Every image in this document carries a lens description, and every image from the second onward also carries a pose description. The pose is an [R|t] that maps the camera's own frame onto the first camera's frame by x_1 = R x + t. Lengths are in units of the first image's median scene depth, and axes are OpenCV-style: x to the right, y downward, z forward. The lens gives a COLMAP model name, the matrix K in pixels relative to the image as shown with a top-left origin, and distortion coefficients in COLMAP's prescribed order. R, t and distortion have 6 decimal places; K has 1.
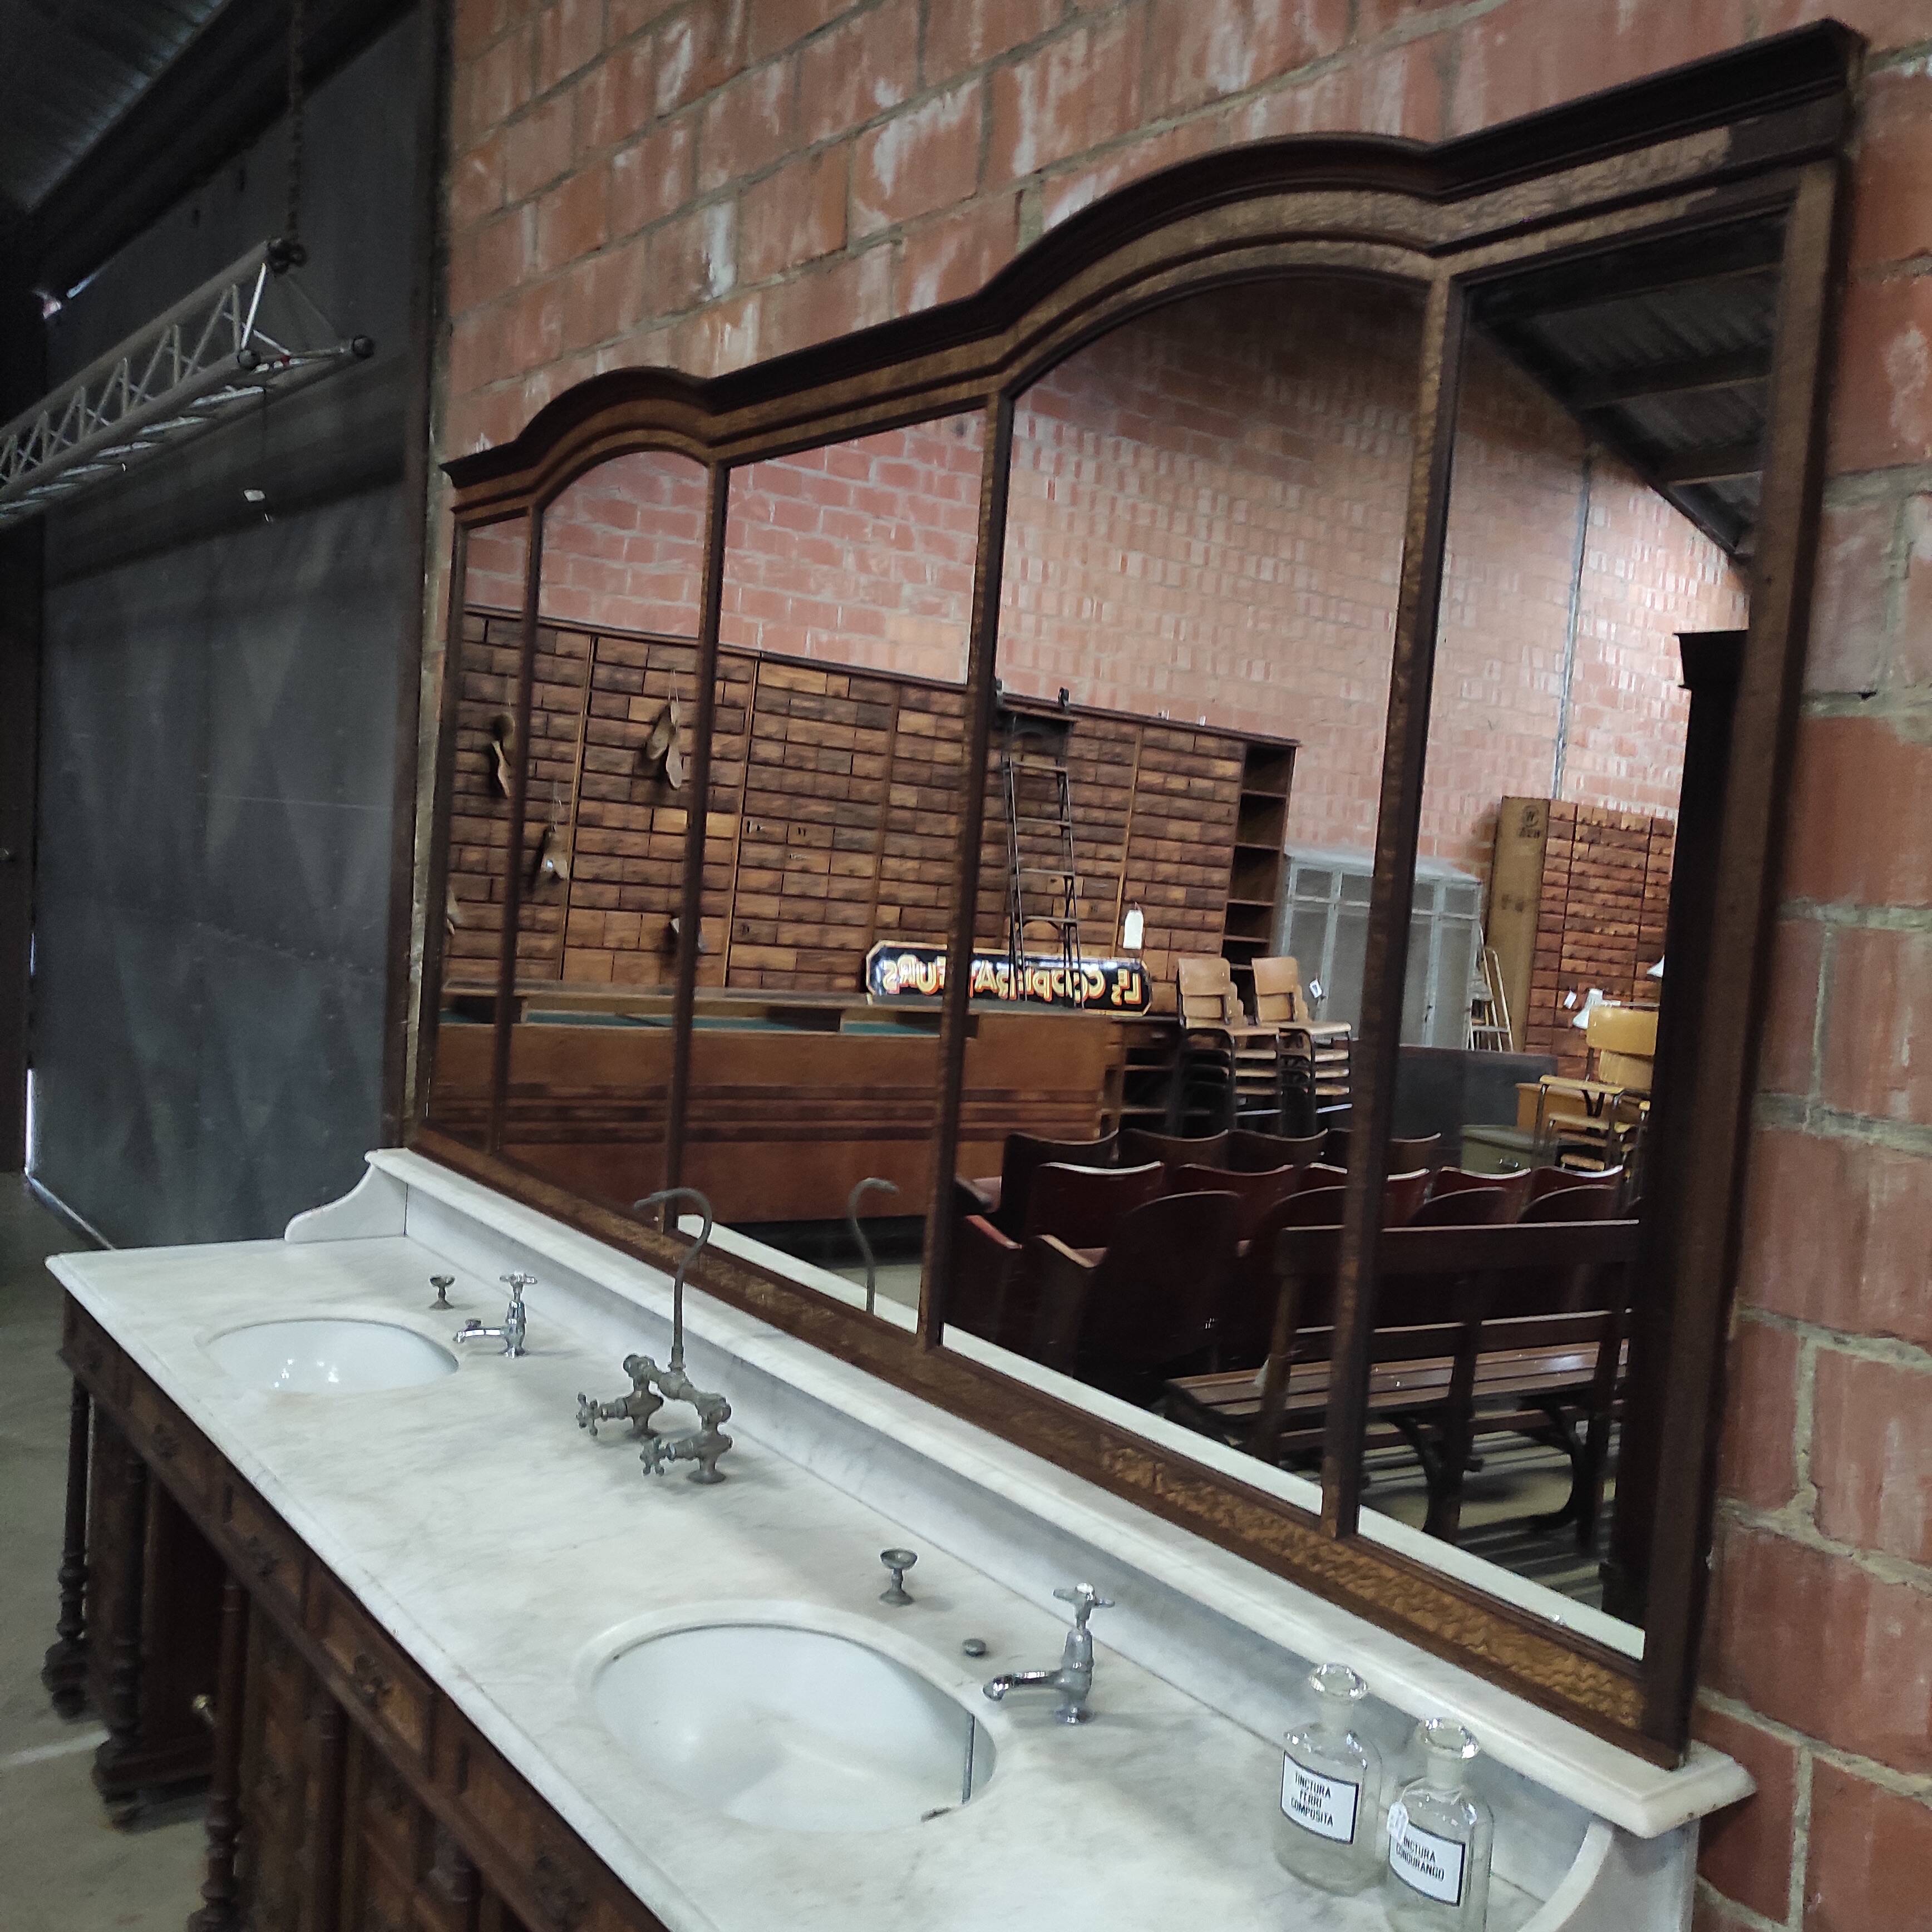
lens RADIAL K [[1898.9, 0, 968.3], [0, 1898.9, 952.7], [0, 0, 1]] dist [0.082900, -0.093036]
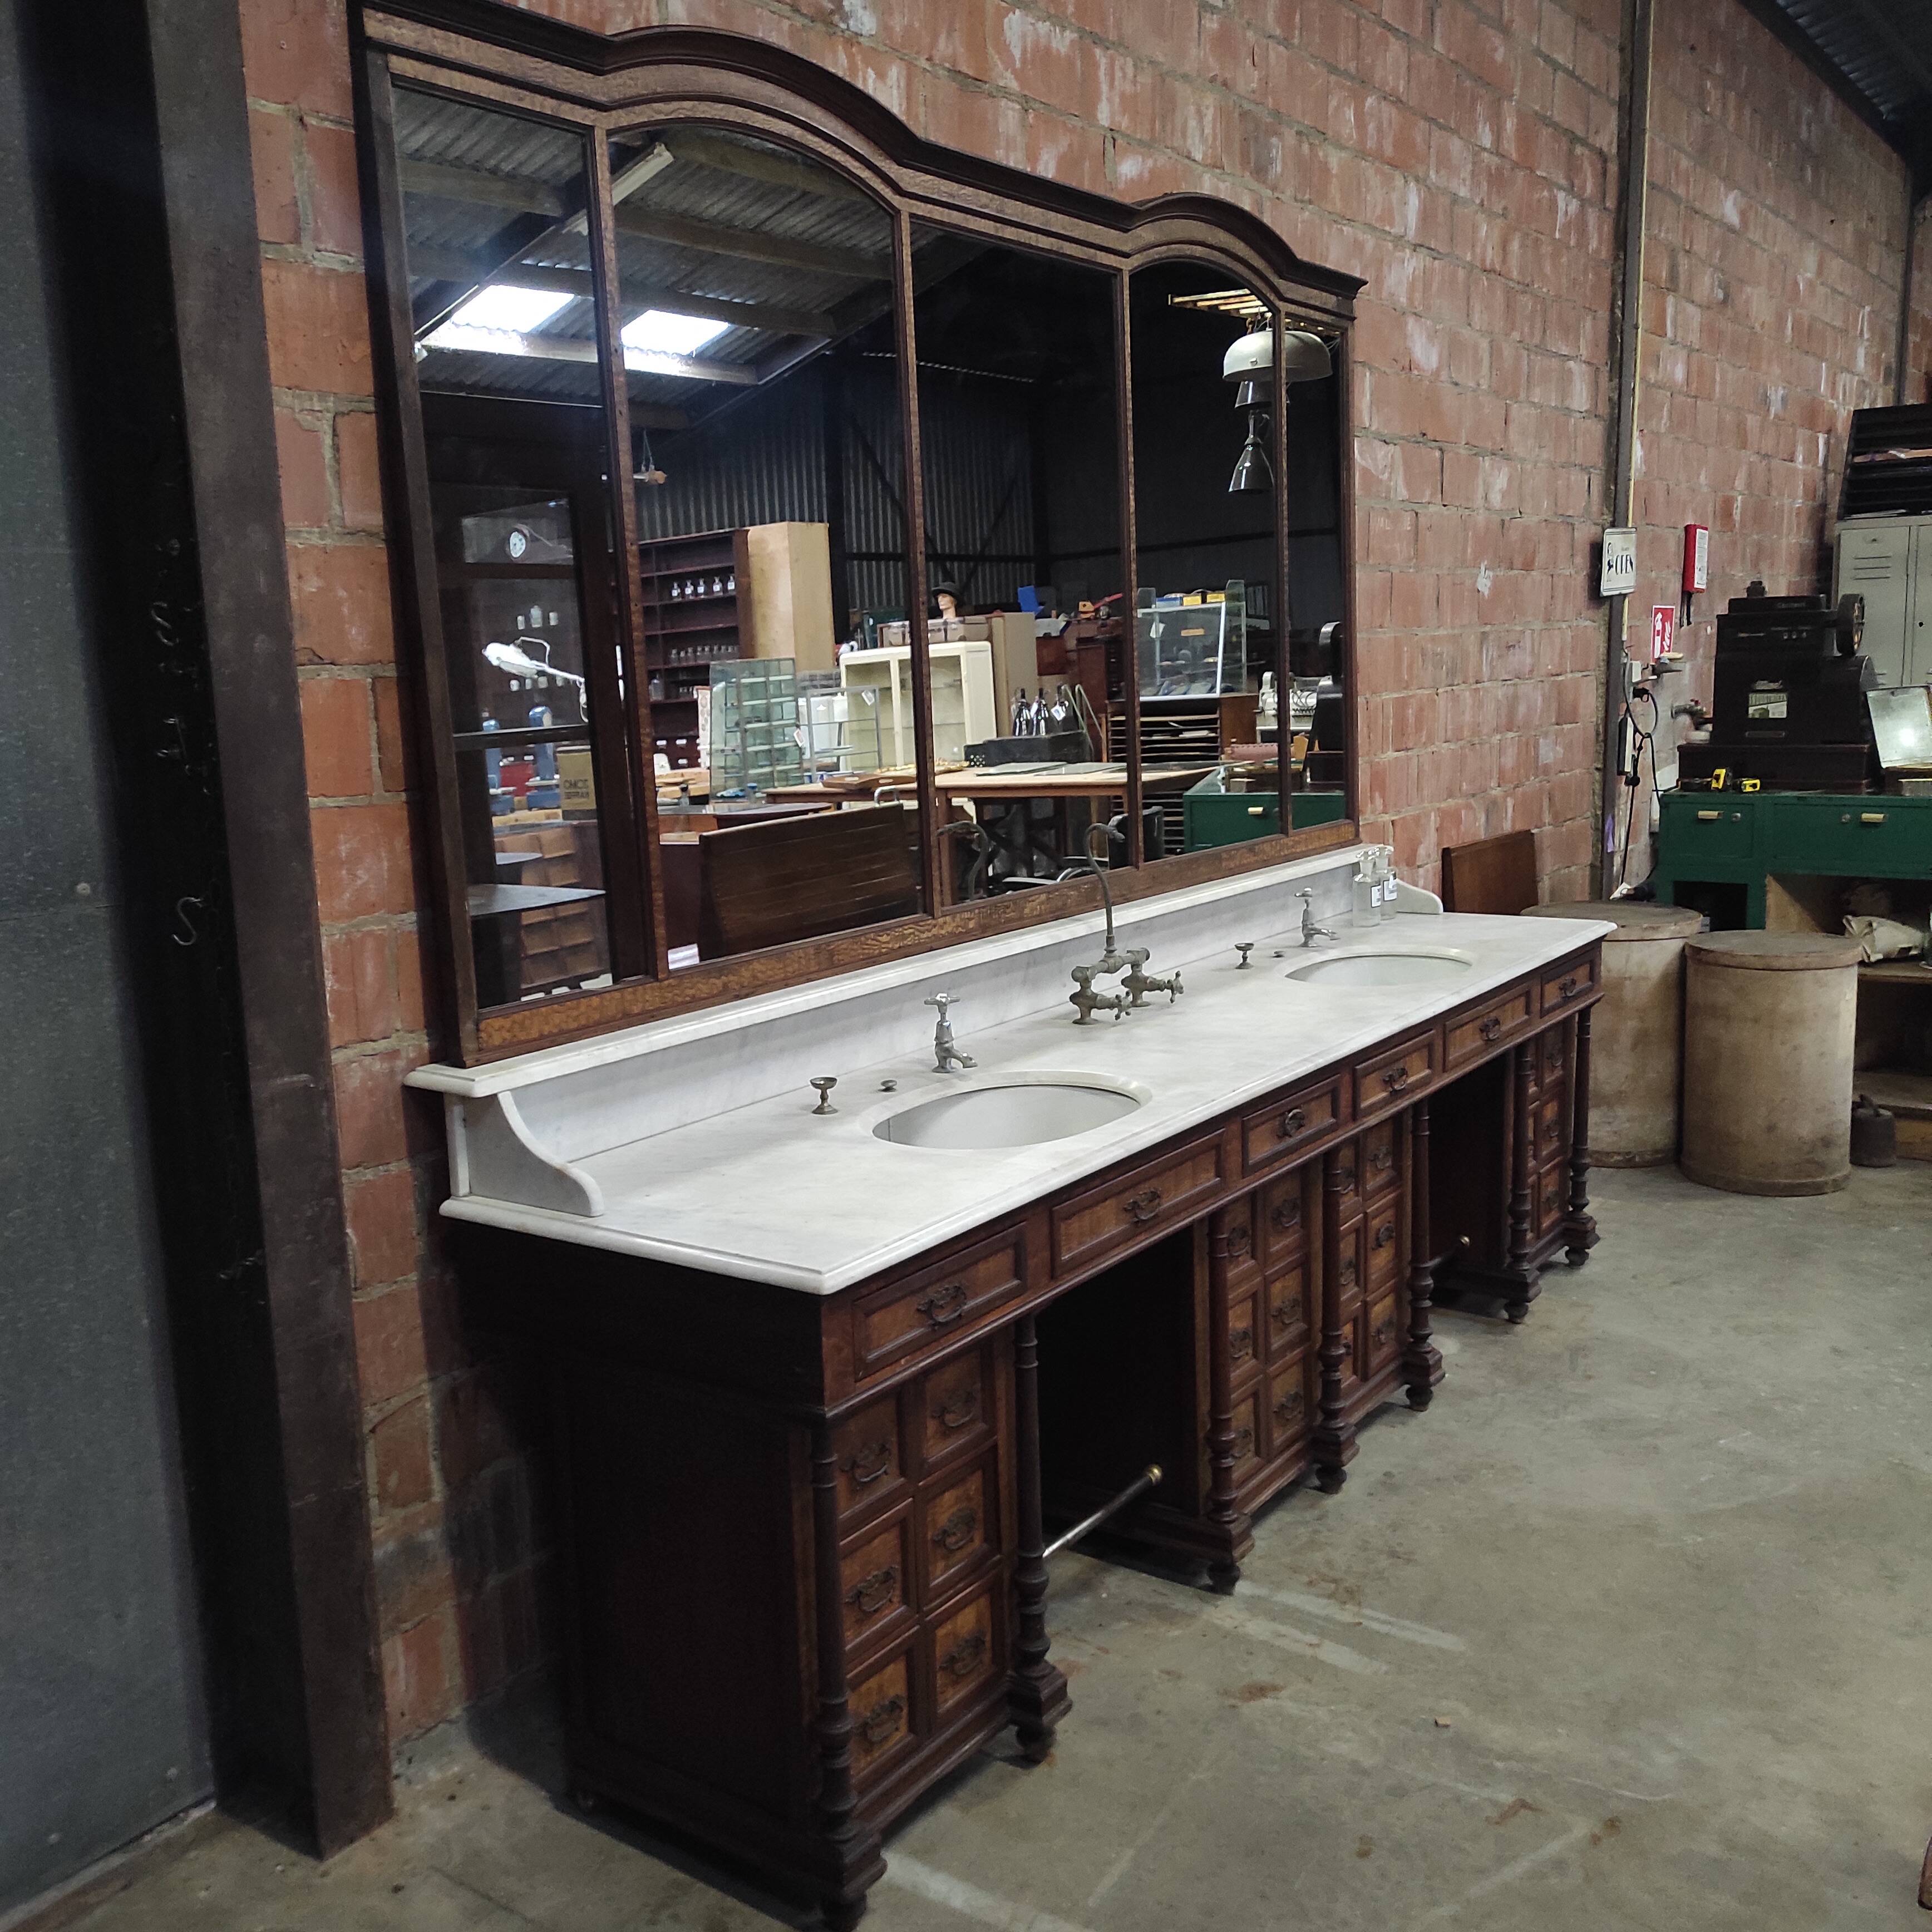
lens RADIAL K [[1898.9, 0, 968.3], [0, 1898.9, 952.7], [0, 0, 1]] dist [0.082900, -0.093036]
pose [[-0.320112, -0.207291, 0.924424, -1.405848], [0.070236, 0.967891, 0.241359, -0.121694], [-0.944773, 0.142189, -0.295274, 1.519073]]
